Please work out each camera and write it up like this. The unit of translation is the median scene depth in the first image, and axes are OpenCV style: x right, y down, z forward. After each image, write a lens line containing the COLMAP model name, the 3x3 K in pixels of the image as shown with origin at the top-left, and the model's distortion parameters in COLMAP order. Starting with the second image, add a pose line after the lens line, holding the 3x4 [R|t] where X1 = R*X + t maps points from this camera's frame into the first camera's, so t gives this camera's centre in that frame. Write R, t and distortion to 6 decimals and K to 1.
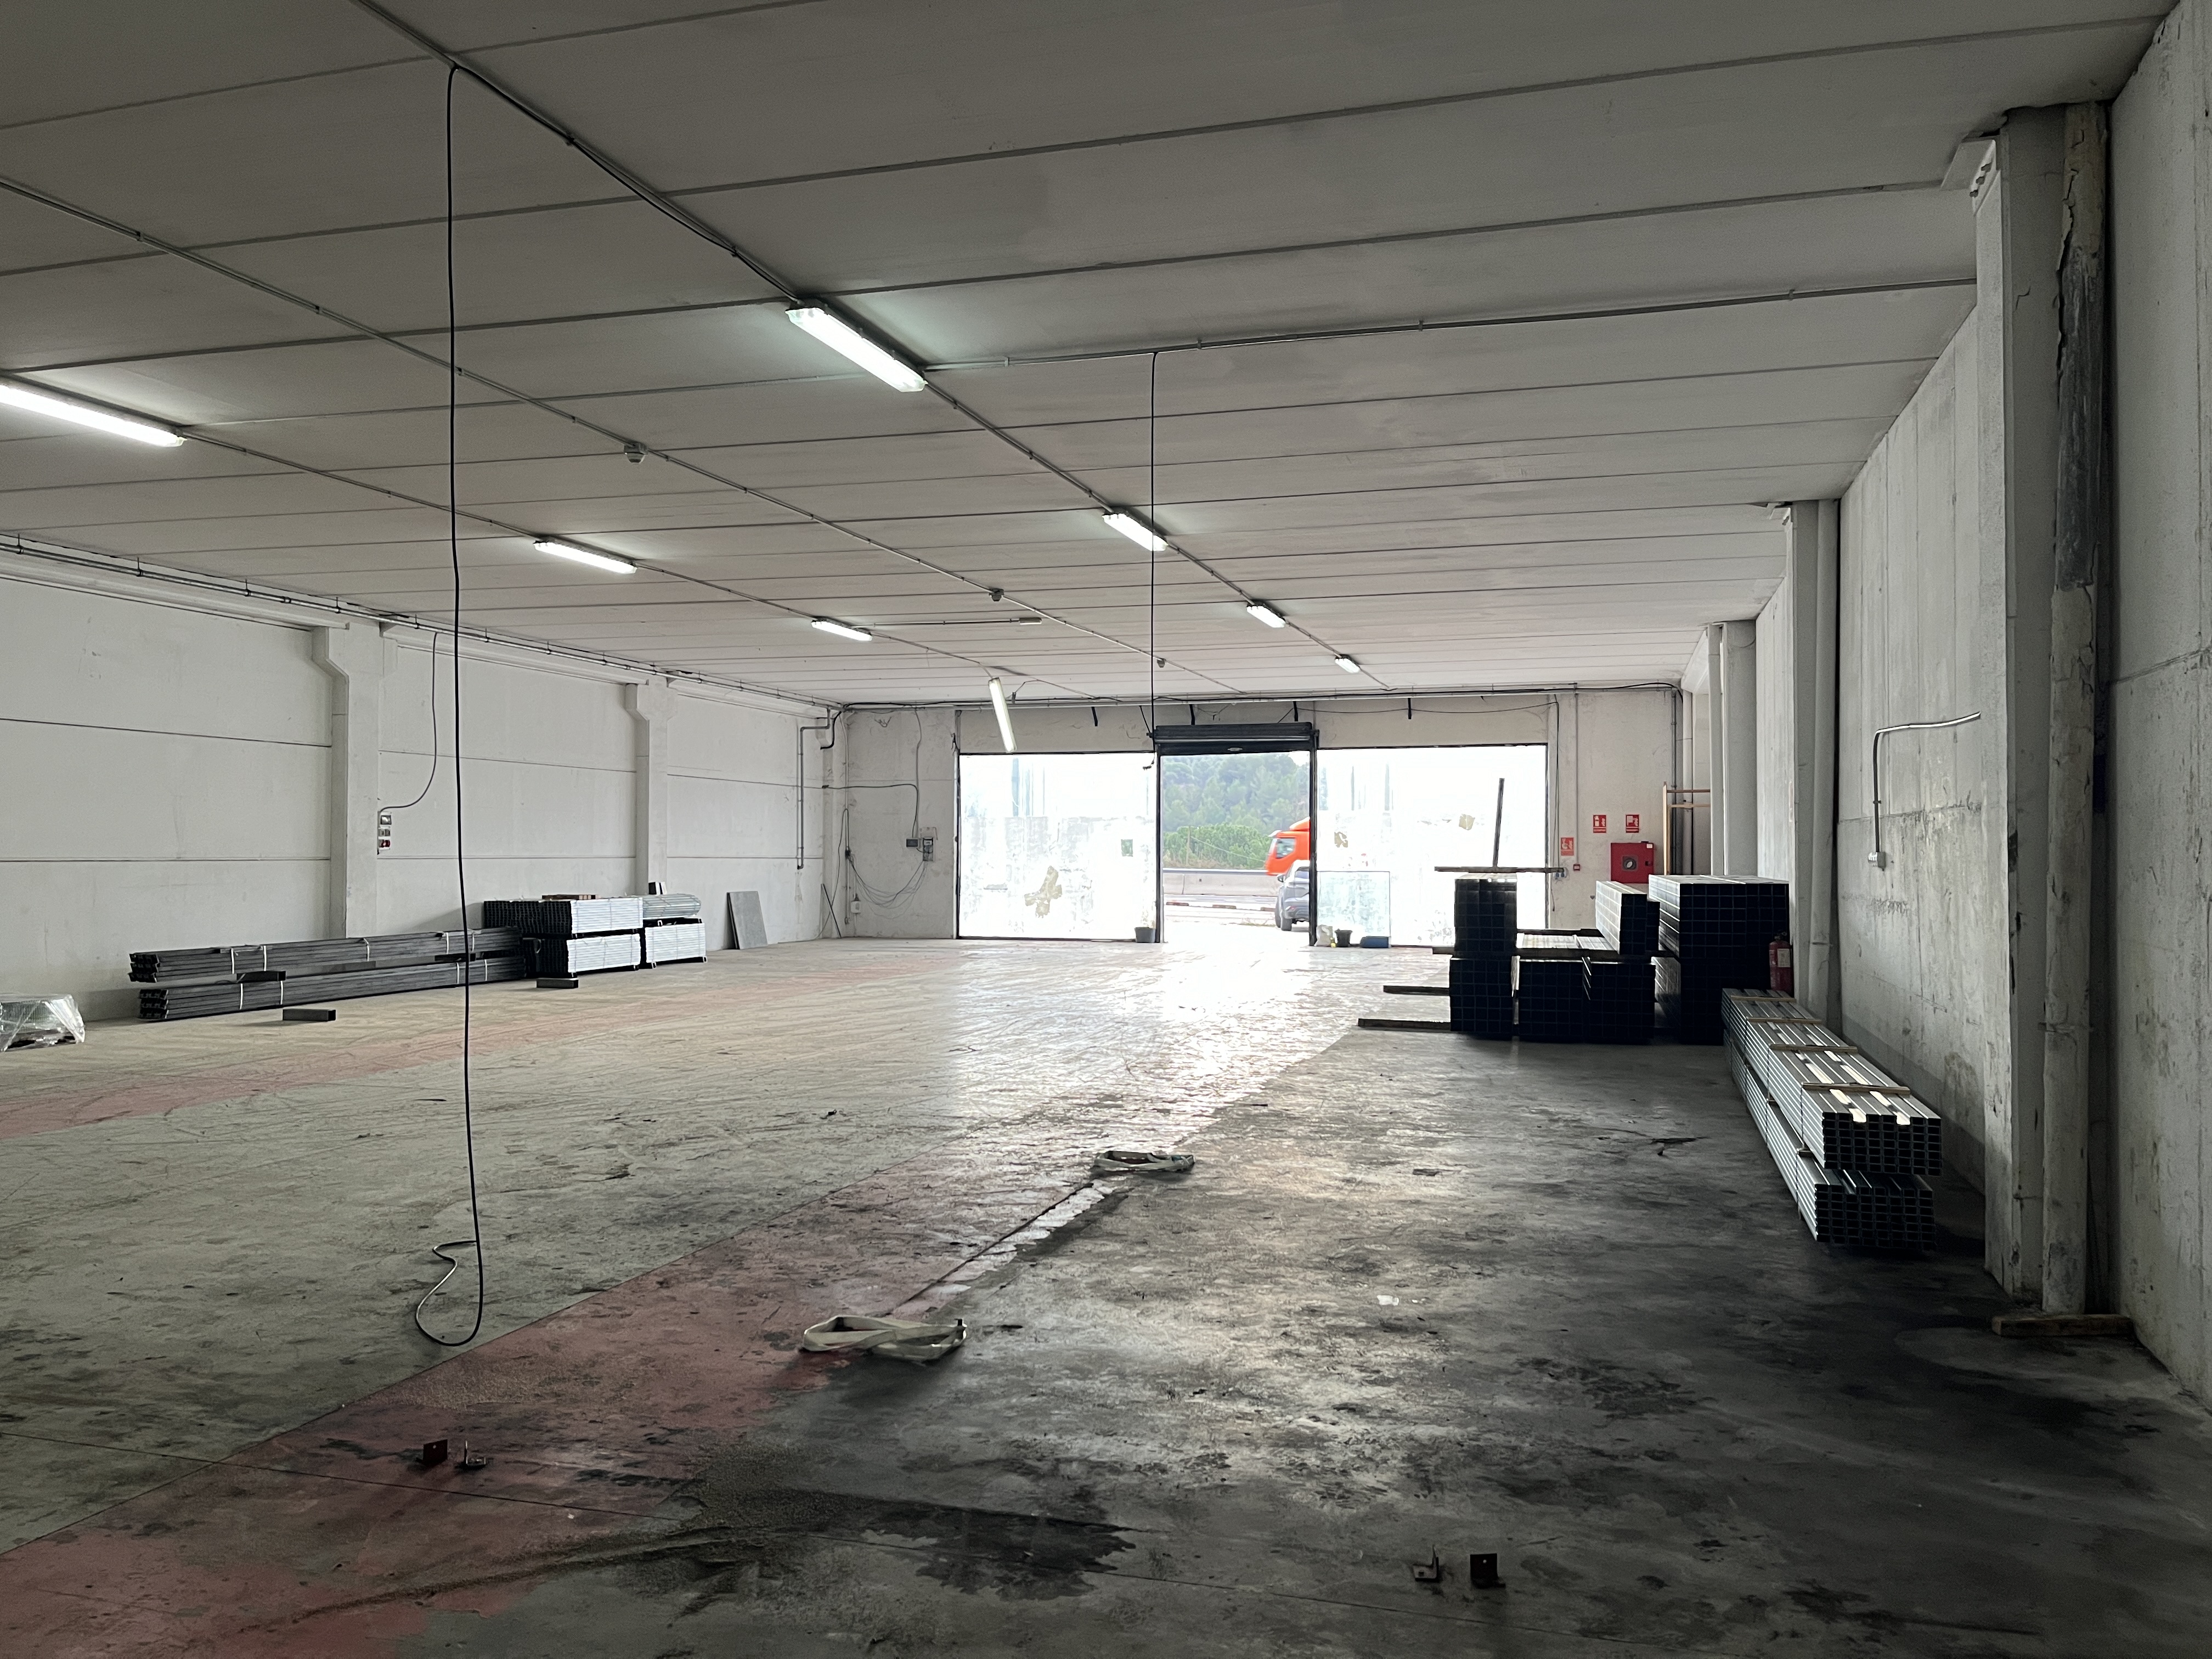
lens RADIAL K [[1671.6, 0, 1093.9], [0, 1671.6, 834.6], [0, 0, 1]] dist [0.077613, -0.104244]
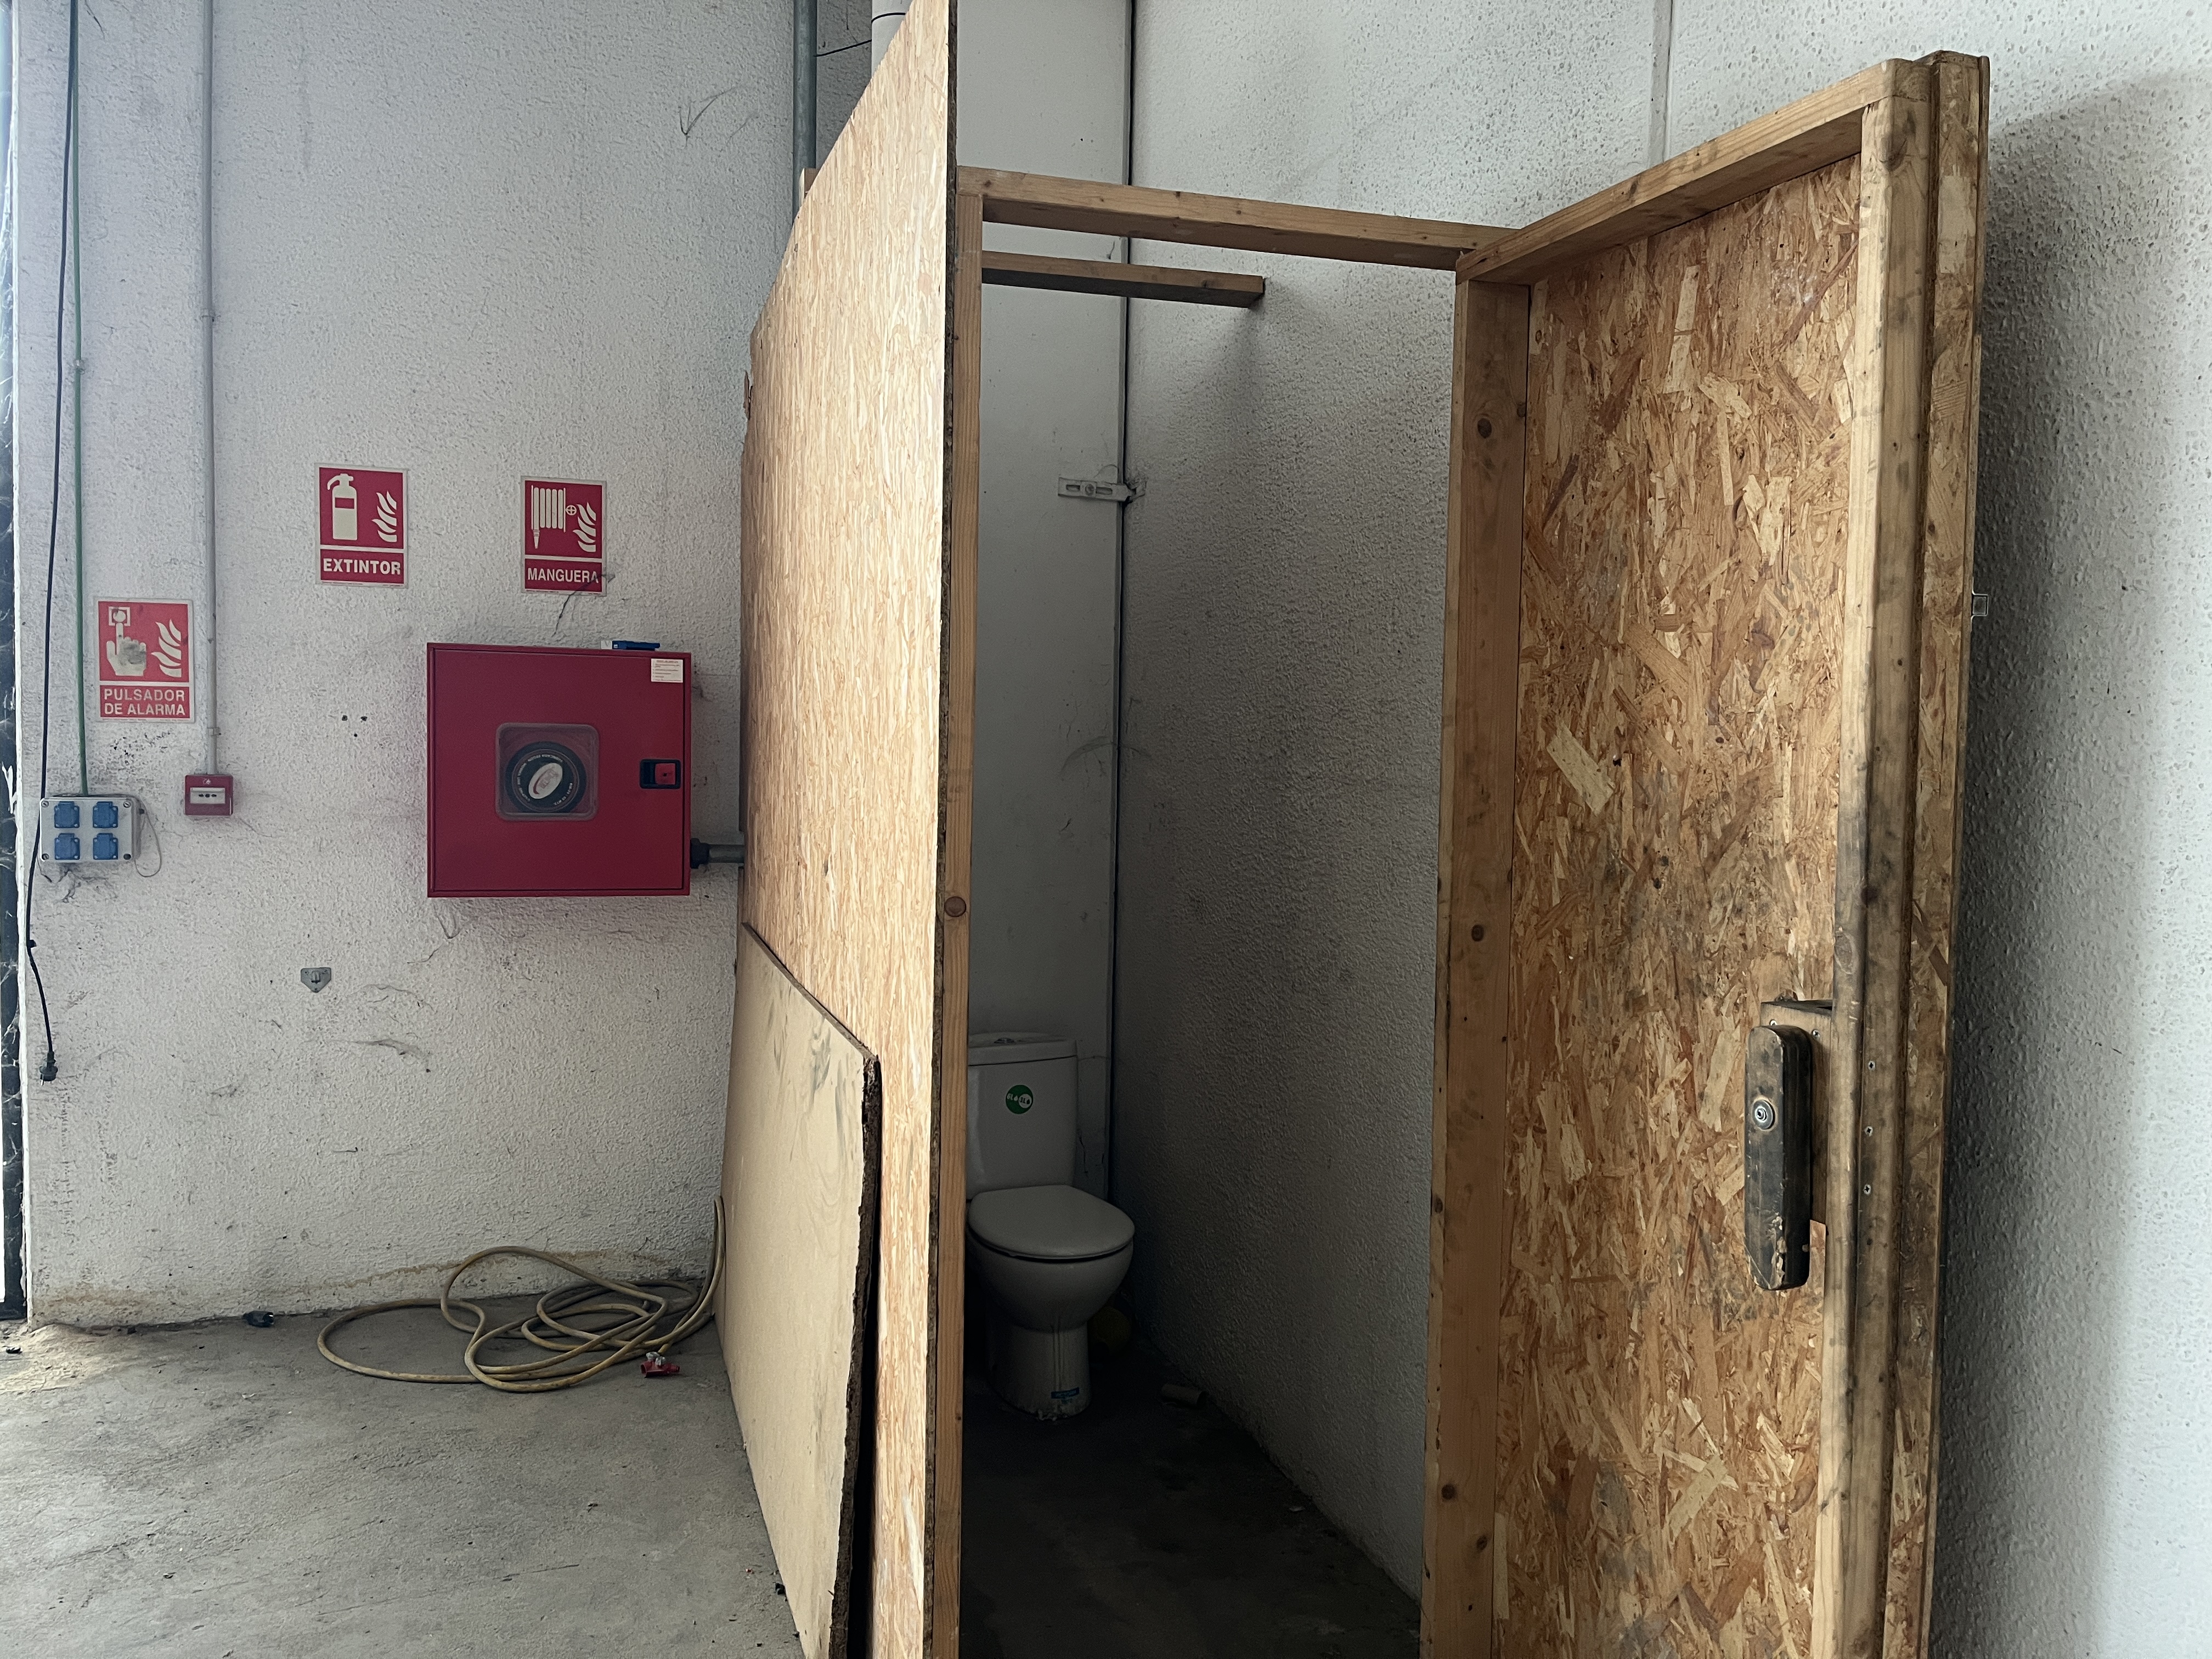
lens RADIAL K [[1671.6, 0, 1094.0], [0, 1671.6, 809.5], [0, 0, 1]] dist [0.077613, -0.104244]
pose [[0.805680, -0.009404, 0.592276, 0.497326], [-0.020254, 0.998852, 0.043412, 0.023895], [-0.592004, -0.046972, 0.804565, 1.575258]]
